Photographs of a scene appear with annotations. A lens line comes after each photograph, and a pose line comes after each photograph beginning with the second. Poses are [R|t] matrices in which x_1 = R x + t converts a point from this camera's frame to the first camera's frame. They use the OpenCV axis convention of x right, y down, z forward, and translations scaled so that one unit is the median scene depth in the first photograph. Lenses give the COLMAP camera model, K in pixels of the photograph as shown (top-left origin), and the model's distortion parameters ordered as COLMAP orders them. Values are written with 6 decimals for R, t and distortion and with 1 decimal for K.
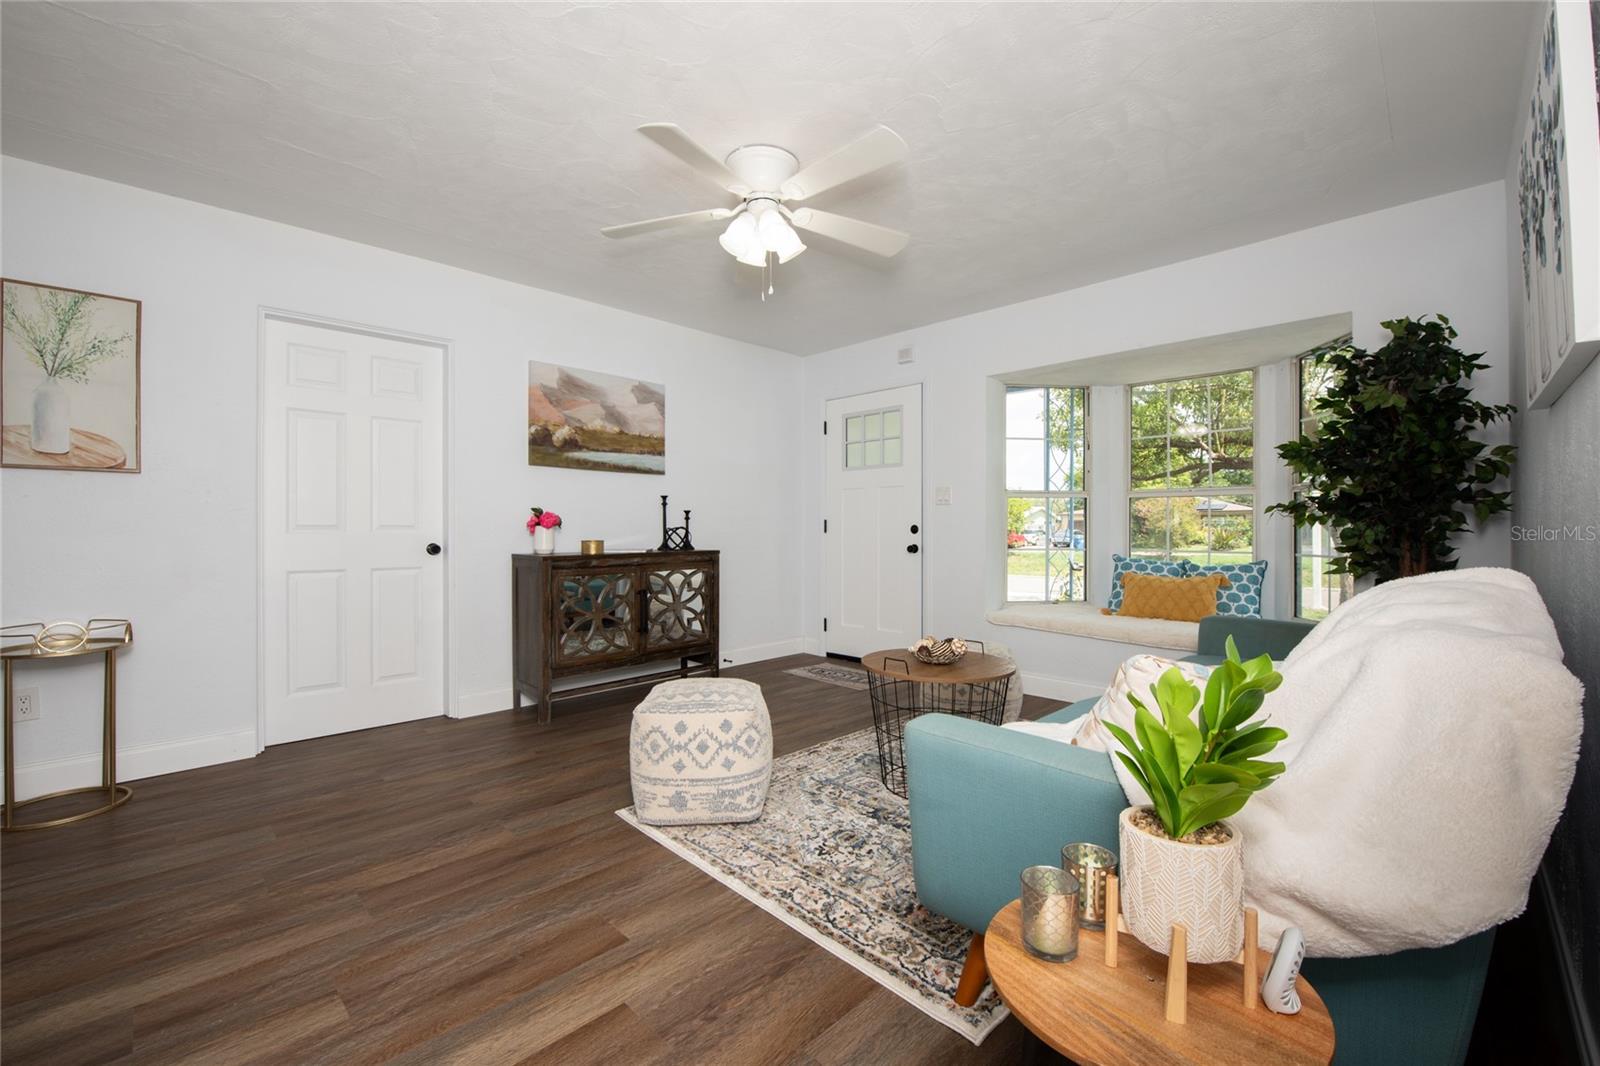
lens RADIAL K [[669.8, 0, 809.5], [0, 669.8, 527.5], [0, 0, 1]] dist [-0.007745, -0.001847]
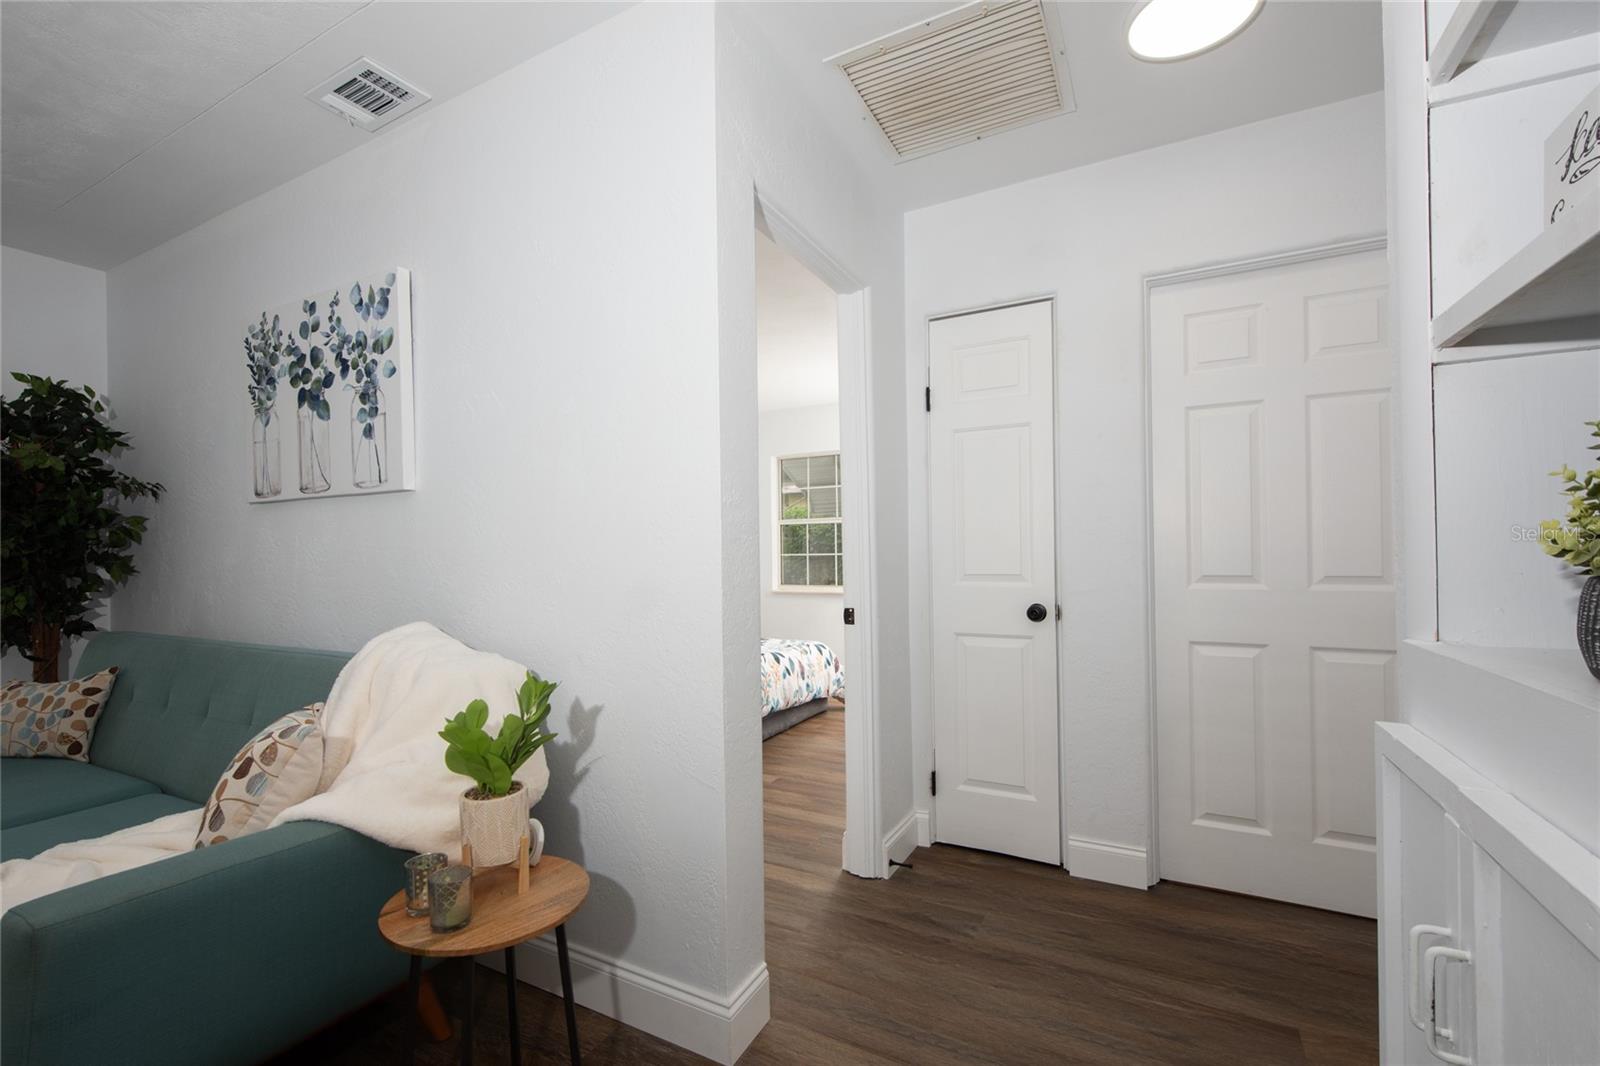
lens RADIAL K [[669.8, 0, 800.7], [0, 669.8, 555.3], [0, 0, 1]] dist [-0.007745, -0.001847]
pose [[-0.298092, 0.004820, 0.954525, -0.370409], [0.011991, 0.999927, -0.001305, -0.037859], [-0.954462, 0.011057, -0.298128, 0.228216]]
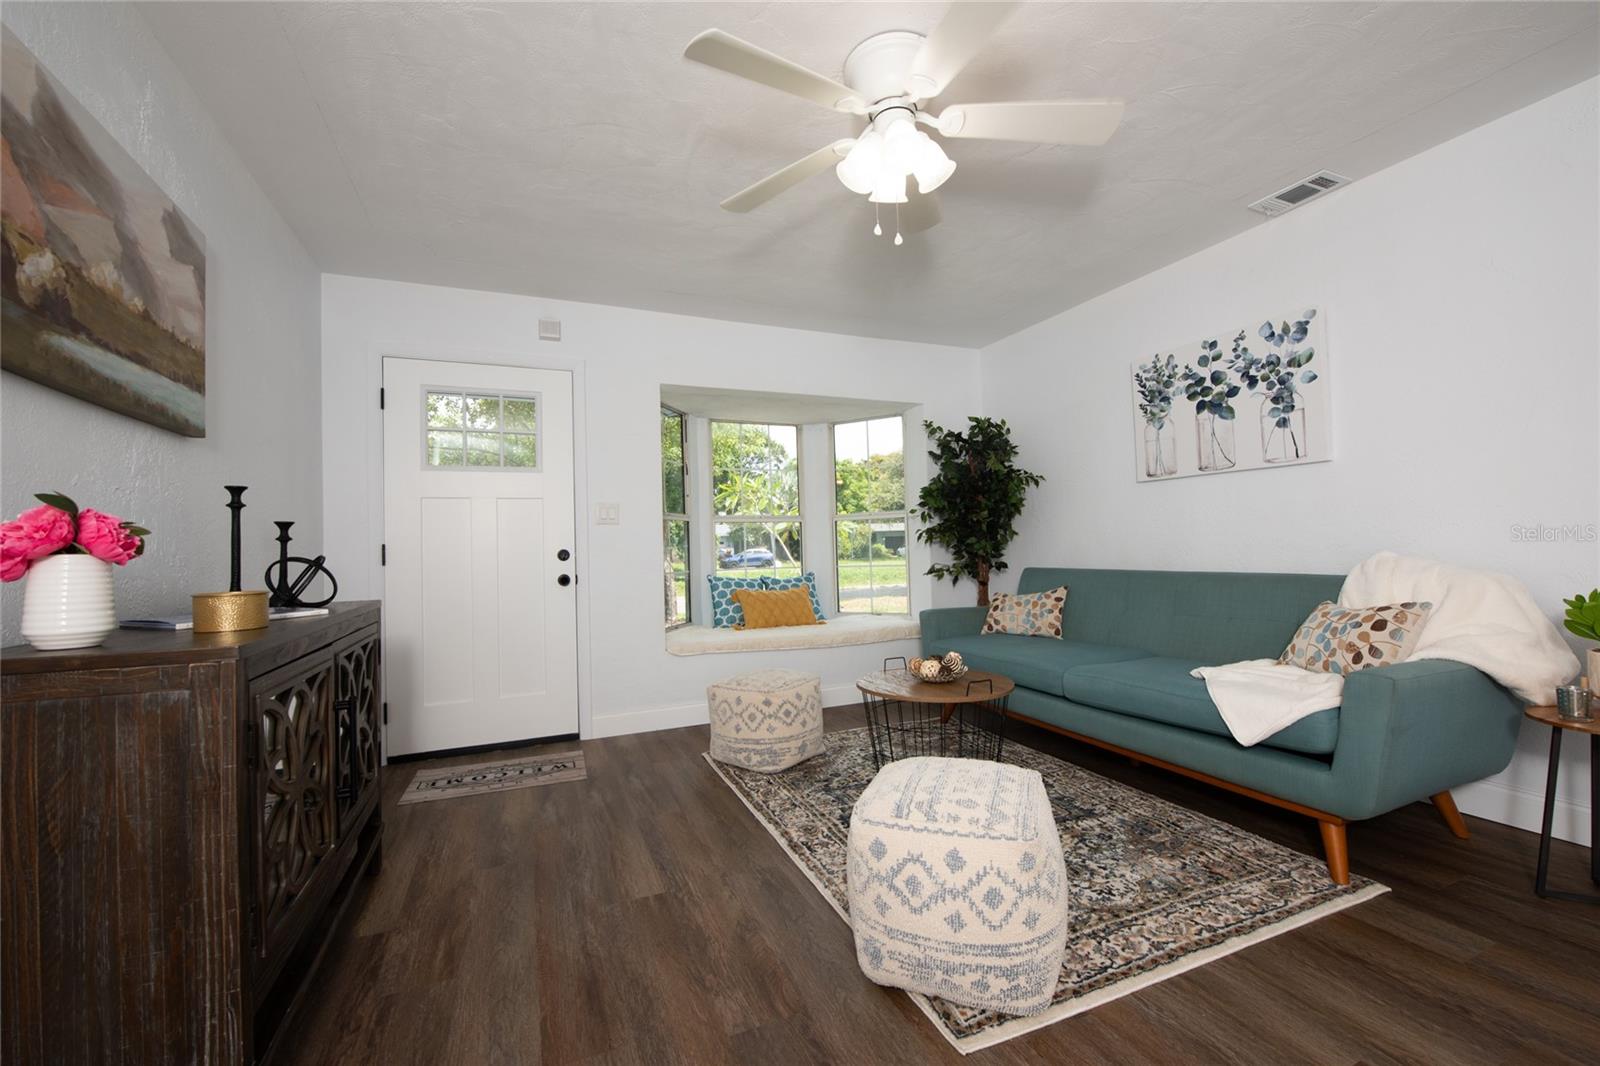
lens RADIAL K [[643.7, 0, 795.4], [0, 643.7, 530.4], [0, 0, 1]] dist [-0.014127, -0.001128]
pose [[0.377195, 0.017194, 0.925974, -0.778415], [0.023140, 0.999341, -0.027983, 0.002181], [-0.925845, 0.031982, 0.376549, 0.847254]]
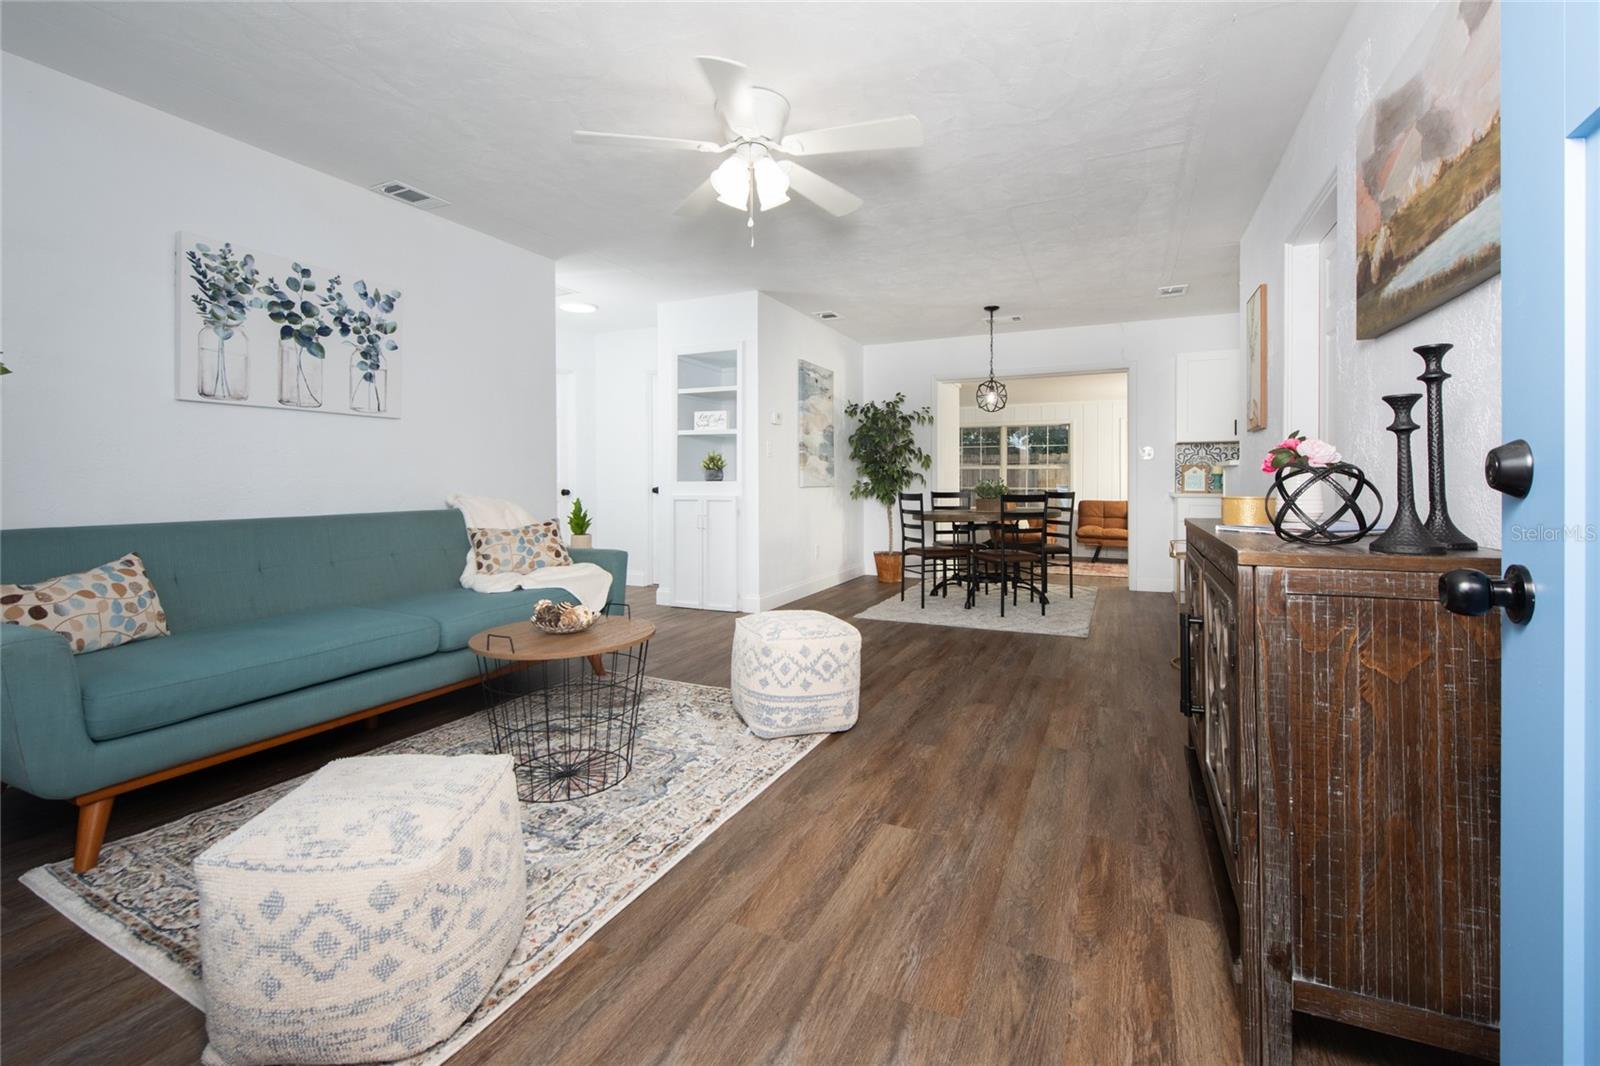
lens RADIAL K [[669.8, 0, 811.1], [0, 669.8, 489.0], [0, 0, 1]] dist [-0.007745, -0.001847]
pose [[-0.939944, 0.009218, -0.341205, 0.187717], [0.005248, 0.999907, 0.012555, 0.007226], [0.341289, 0.010010, -0.939905, 1.955453]]
